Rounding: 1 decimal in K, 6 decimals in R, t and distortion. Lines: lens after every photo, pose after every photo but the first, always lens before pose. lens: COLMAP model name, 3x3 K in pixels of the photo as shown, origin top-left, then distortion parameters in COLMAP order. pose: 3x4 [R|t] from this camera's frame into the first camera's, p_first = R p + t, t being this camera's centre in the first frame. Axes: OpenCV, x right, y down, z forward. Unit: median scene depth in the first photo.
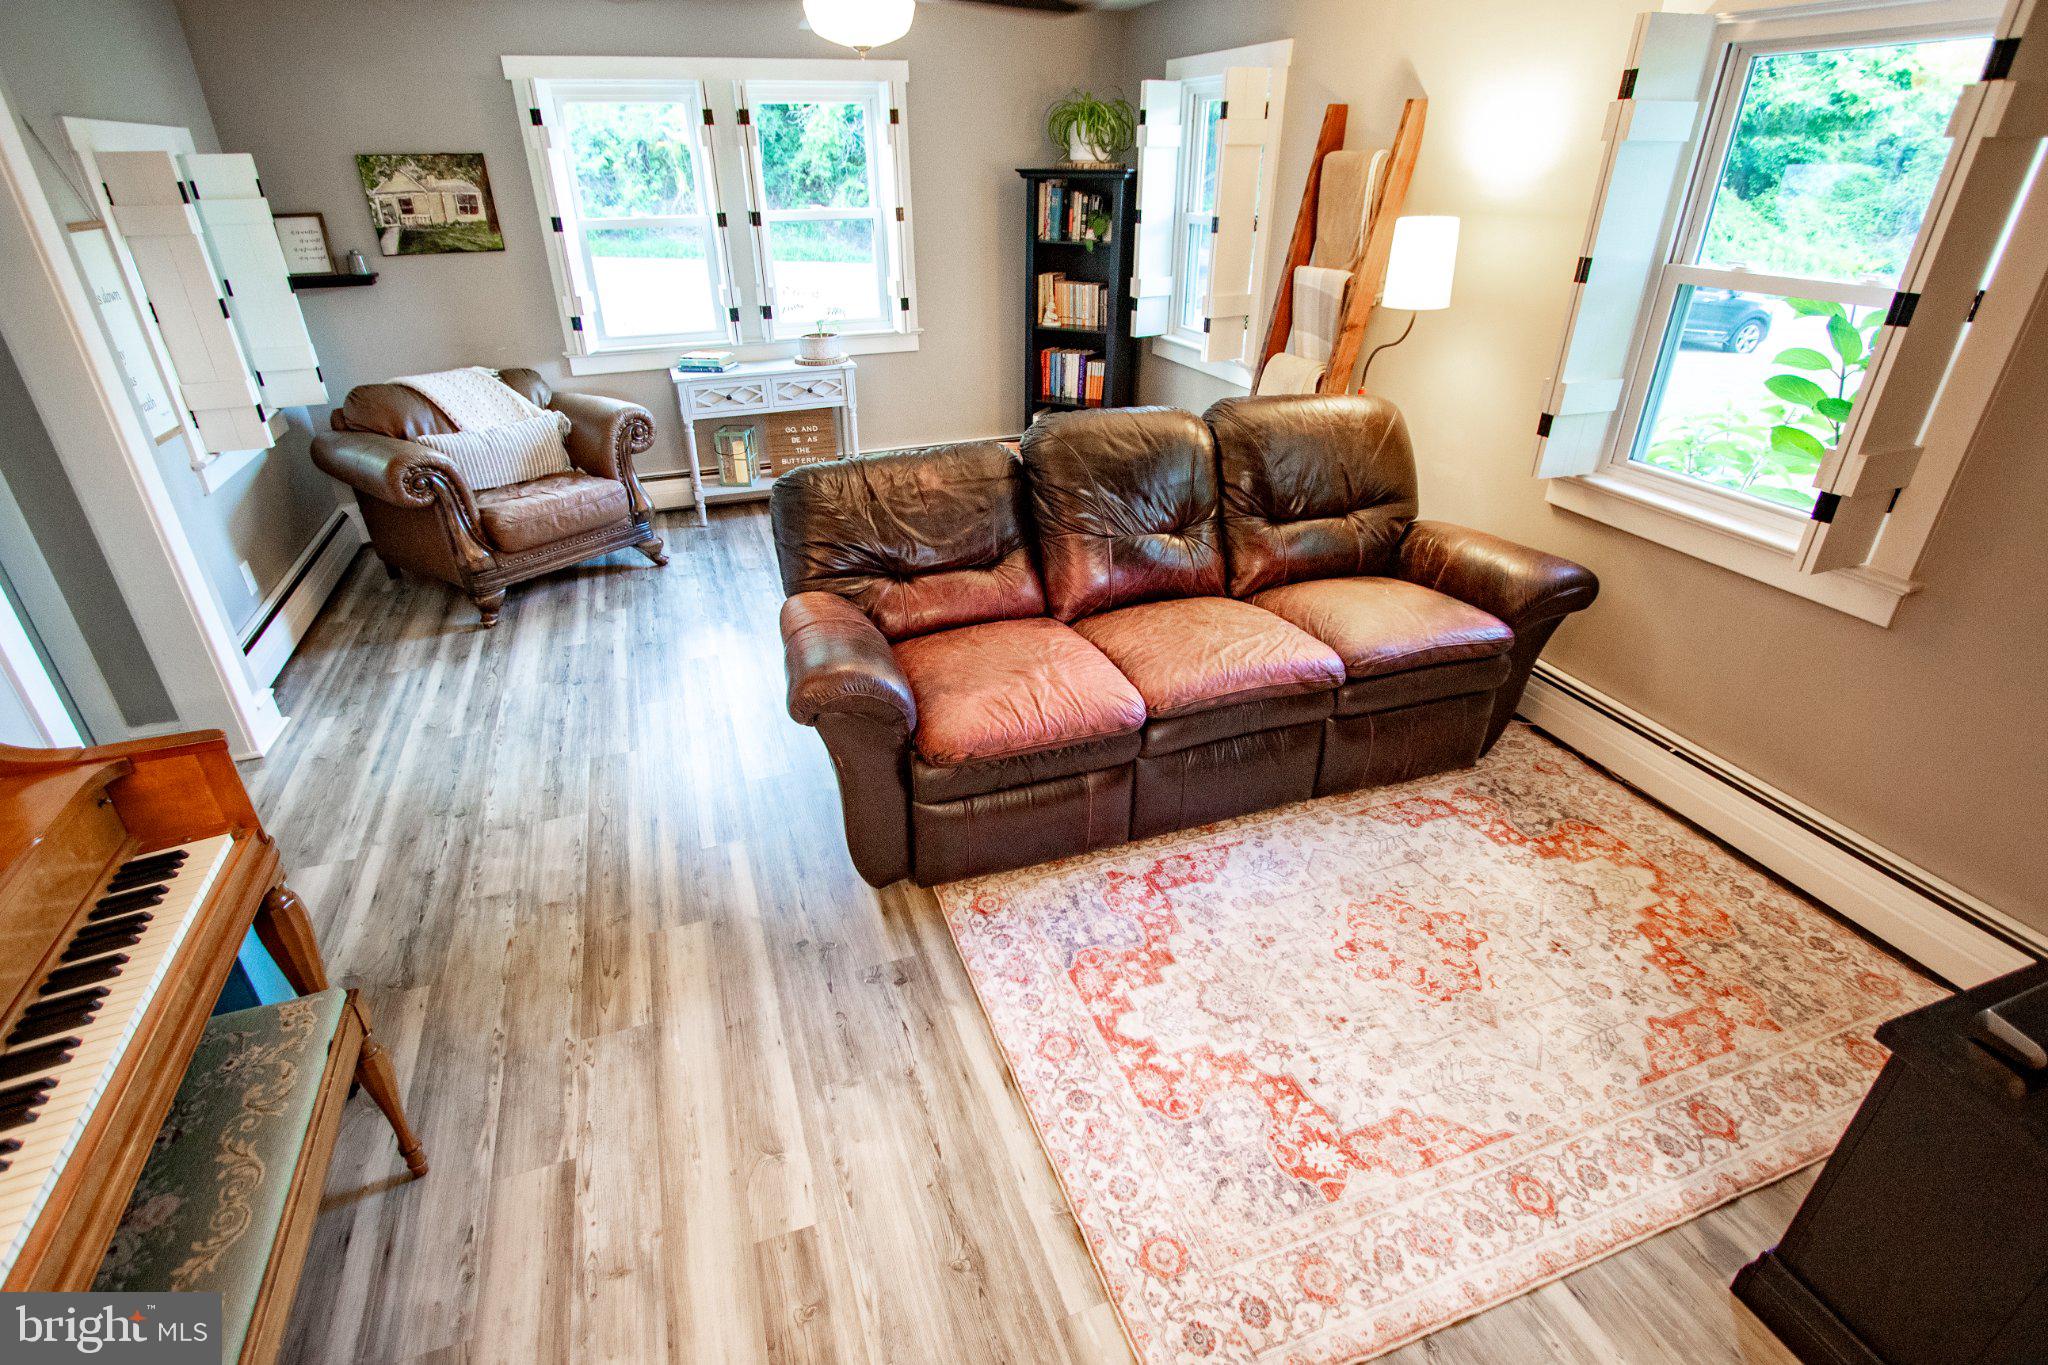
lens RADIAL K [[990.6, 0, 1020.0], [0, 990.6, 682.9], [0, 0, 1]] dist [-0.002829, -0.000521]
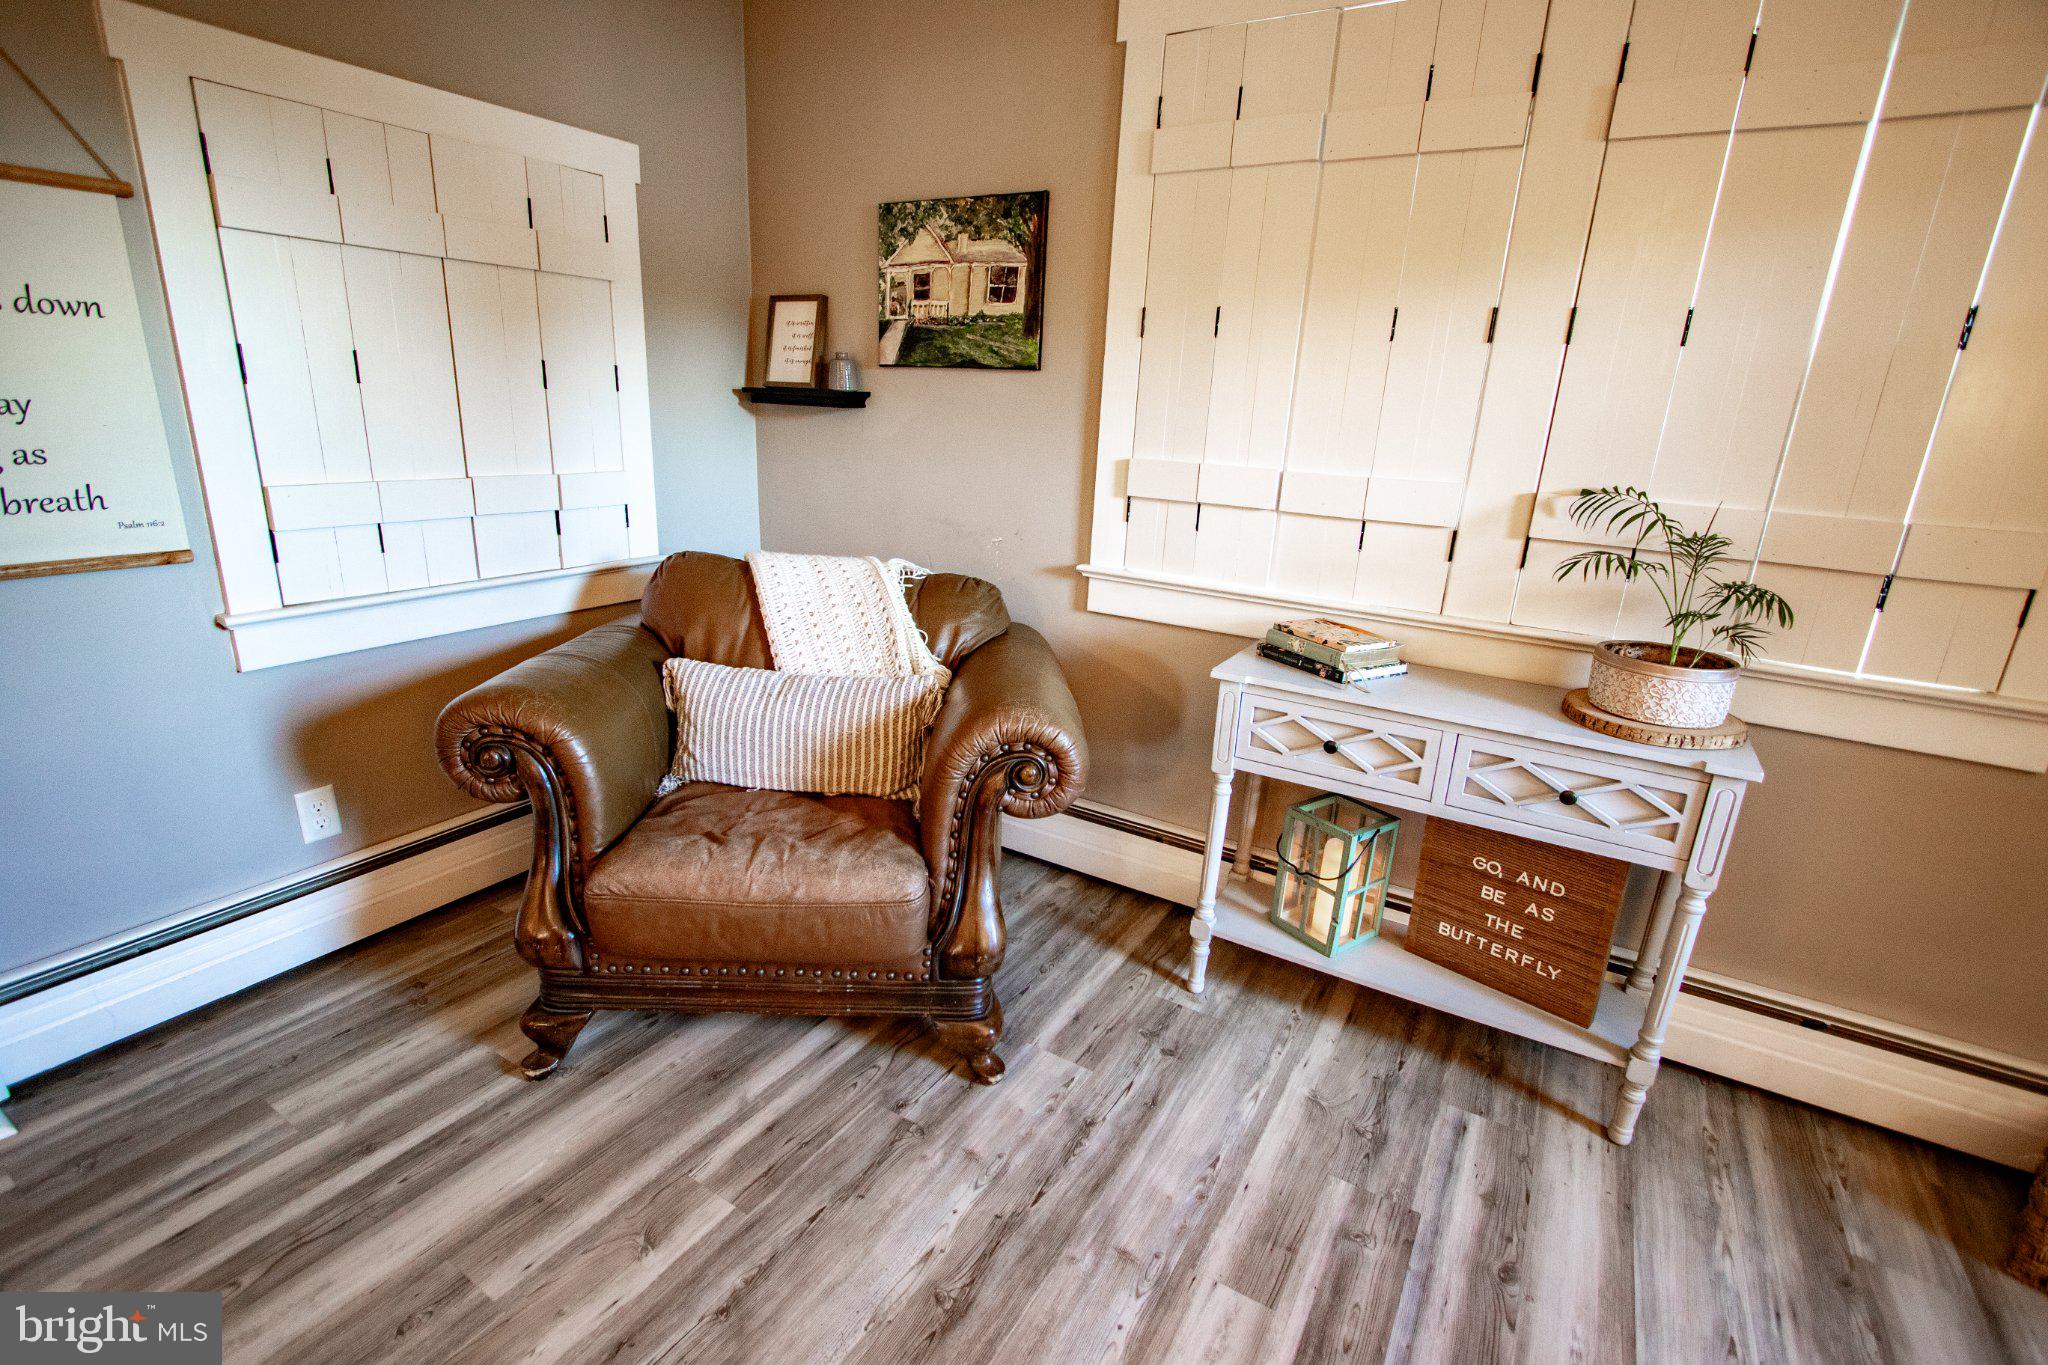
lens RADIAL K [[932.3, 0, 1023.5], [0, 932.3, 674.6], [0, 0, 1]] dist [-0.016281, 0.001663]
pose [[0.618797, 0.261762, -0.740656, -0.117310], [-0.413969, 0.909968, -0.024259, -0.281383], [0.667623, 0.321620, 0.671447, 0.734178]]
